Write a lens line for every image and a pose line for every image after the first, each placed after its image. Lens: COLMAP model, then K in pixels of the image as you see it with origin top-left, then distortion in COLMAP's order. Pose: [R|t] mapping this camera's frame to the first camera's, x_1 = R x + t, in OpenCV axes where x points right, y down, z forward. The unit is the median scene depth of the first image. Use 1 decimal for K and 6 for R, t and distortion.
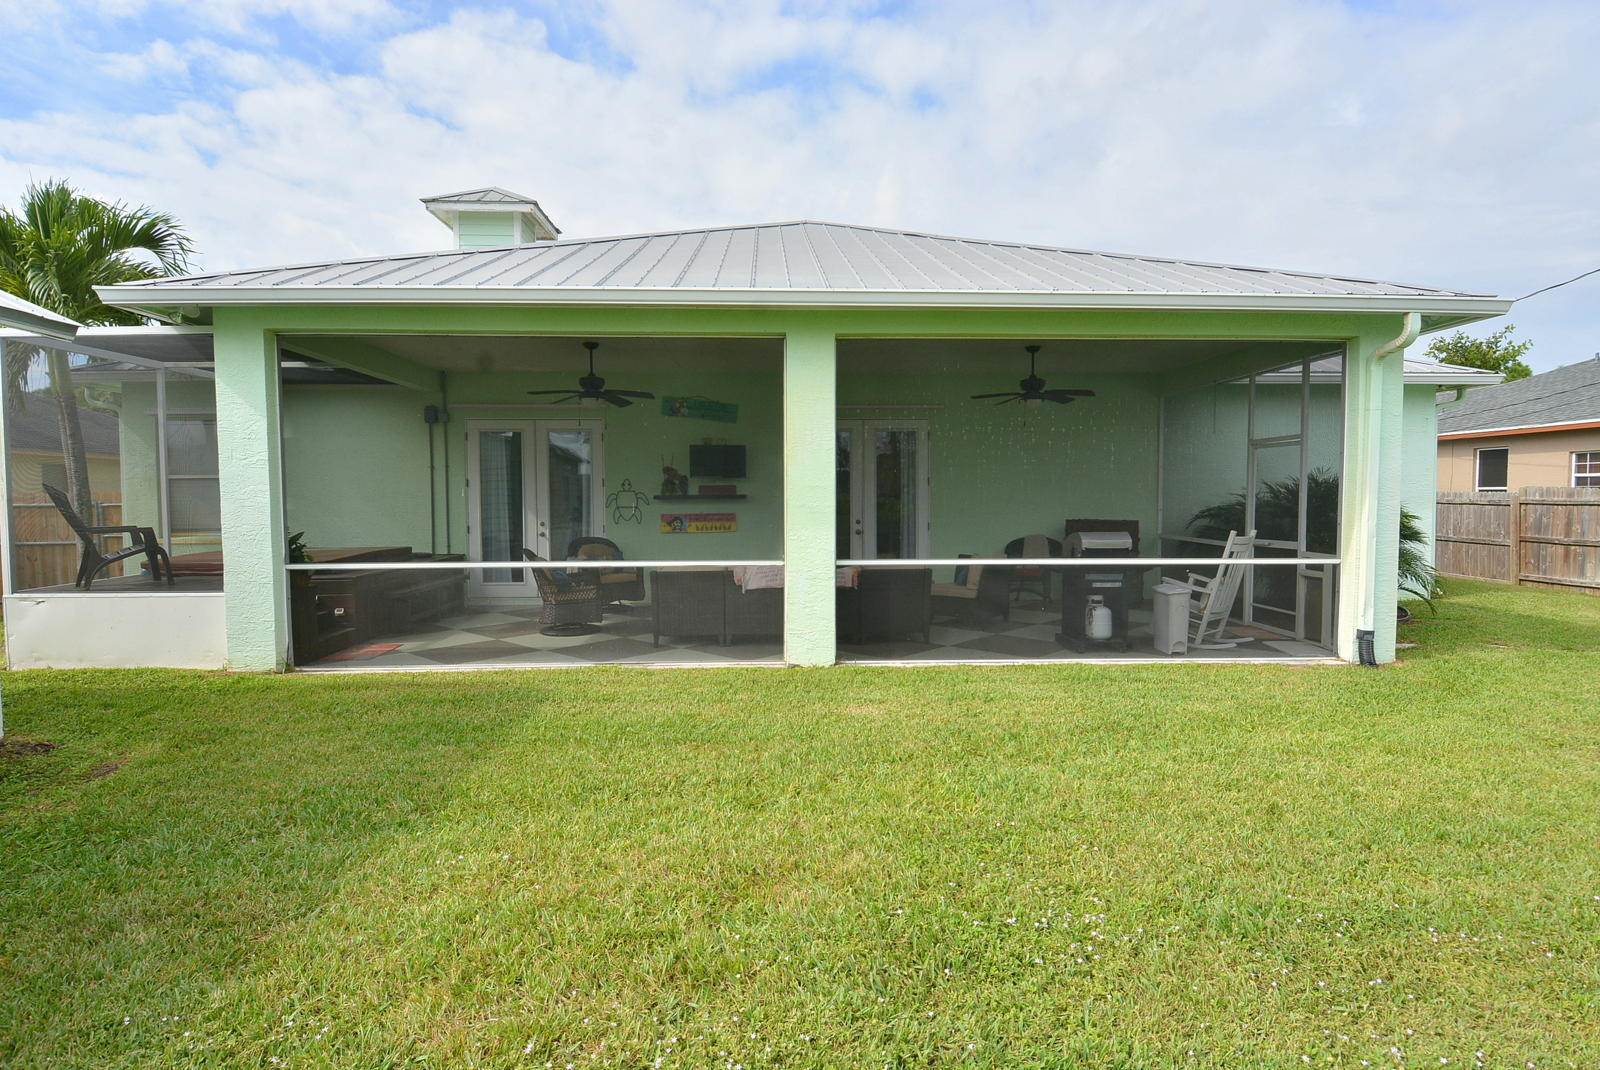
lens RADIAL K [[859.0, 0, 803.4], [0, 859.0, 535.3], [0, 0, 1]] dist [0.018370, -0.032519]
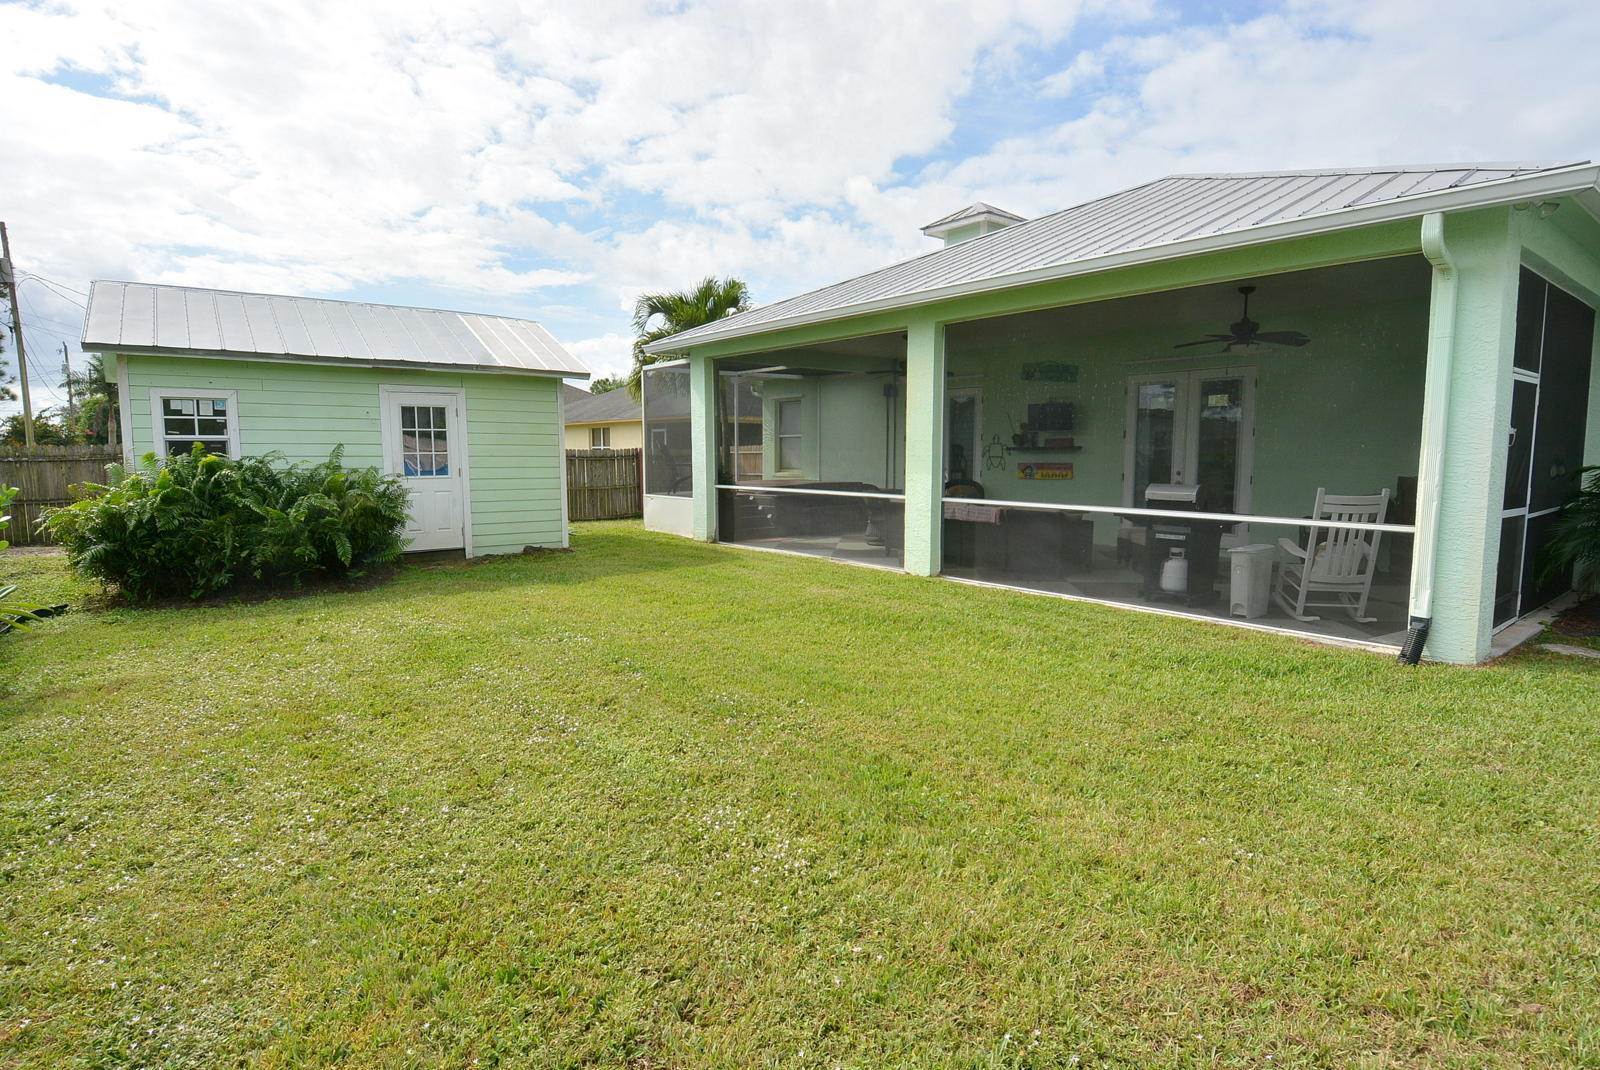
lens RADIAL K [[859.0, 0, 803.4], [0, 859.0, 535.3], [0, 0, 1]] dist [0.018370, -0.032519]
pose [[0.580689, 0.082637, -0.809920, 0.640481], [-0.037690, 0.996497, 0.074651, -0.002026], [0.813252, -0.012823, 0.581770, 0.051414]]
